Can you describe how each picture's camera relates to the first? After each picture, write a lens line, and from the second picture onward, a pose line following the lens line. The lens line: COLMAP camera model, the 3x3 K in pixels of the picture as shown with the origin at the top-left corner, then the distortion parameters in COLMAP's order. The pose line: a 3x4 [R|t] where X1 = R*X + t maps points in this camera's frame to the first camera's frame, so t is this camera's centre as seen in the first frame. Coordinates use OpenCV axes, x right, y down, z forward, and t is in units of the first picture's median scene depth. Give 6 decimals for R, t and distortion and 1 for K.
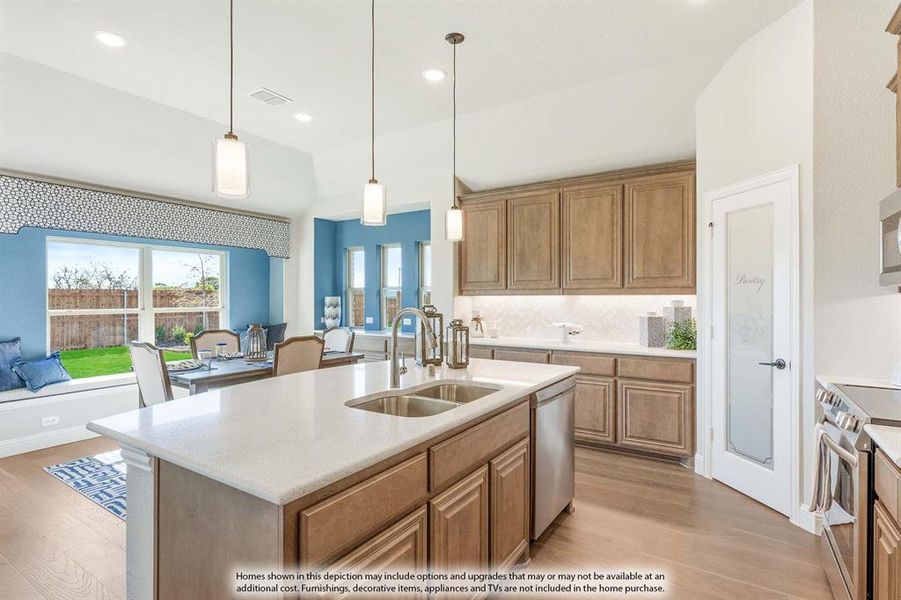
lens RADIAL K [[457.4, 0, 449.2], [0, 457.4, 297.6], [0, 0, 1]] dist [-0.000777, 0.000128]
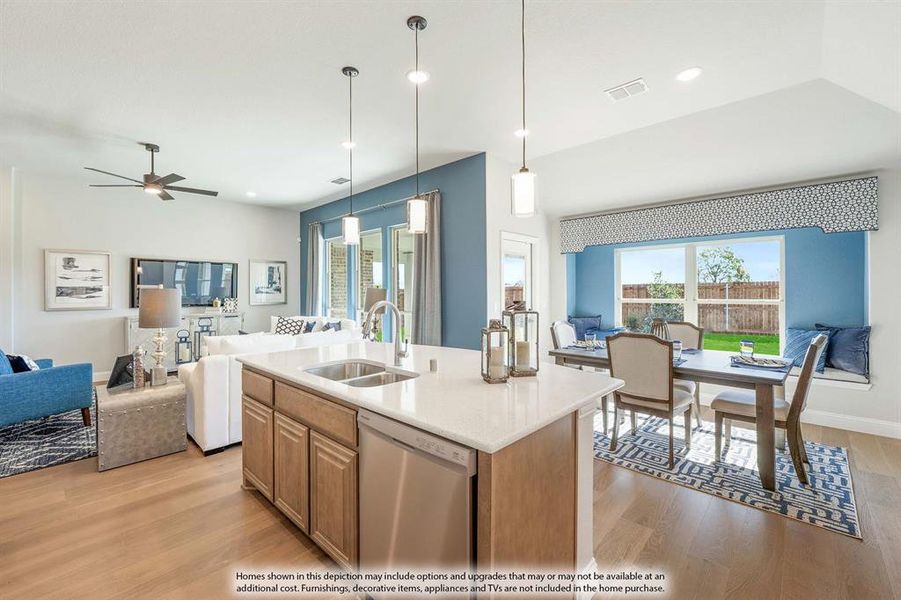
lens RADIAL K [[382.5, 0, 446.6], [0, 382.5, 290.4], [0, 0, 1]] dist [-0.000211, -0.000039]
pose [[-0.191134, -0.000033, -0.981564, 0.490770], [0.007296, 0.999972, -0.001454, -0.001564], [0.981537, -0.007440, -0.191128, 0.753221]]
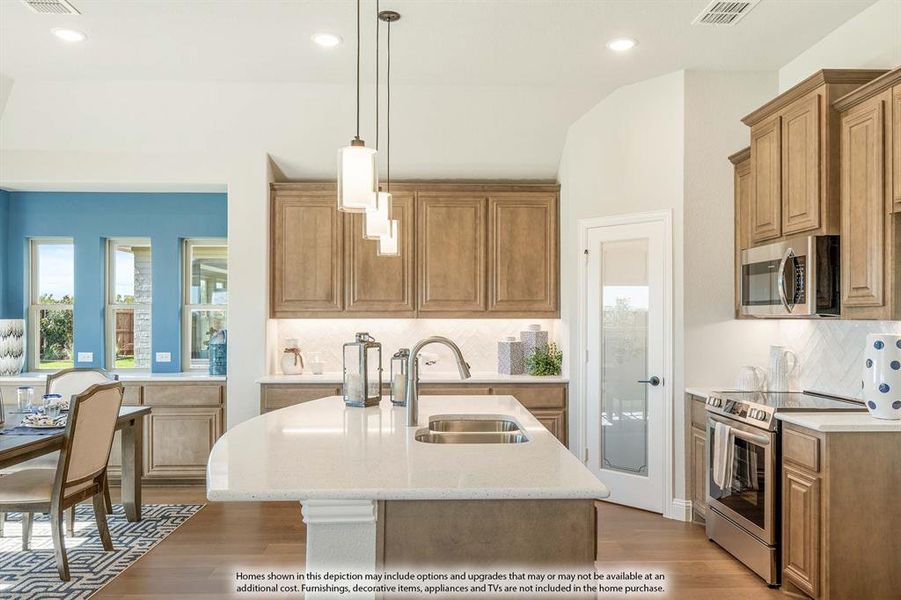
lens RADIAL K [[668.4, 0, 451.9], [0, 668.4, 318.0], [0, 0, 1]] dist [0.003562, 0.001344]
pose [[0.821937, 0.001501, 0.569577, -0.436585], [-0.002223, 0.999997, 0.000573, -0.008133], [-0.569574, -0.001737, 0.821938, -0.054543]]
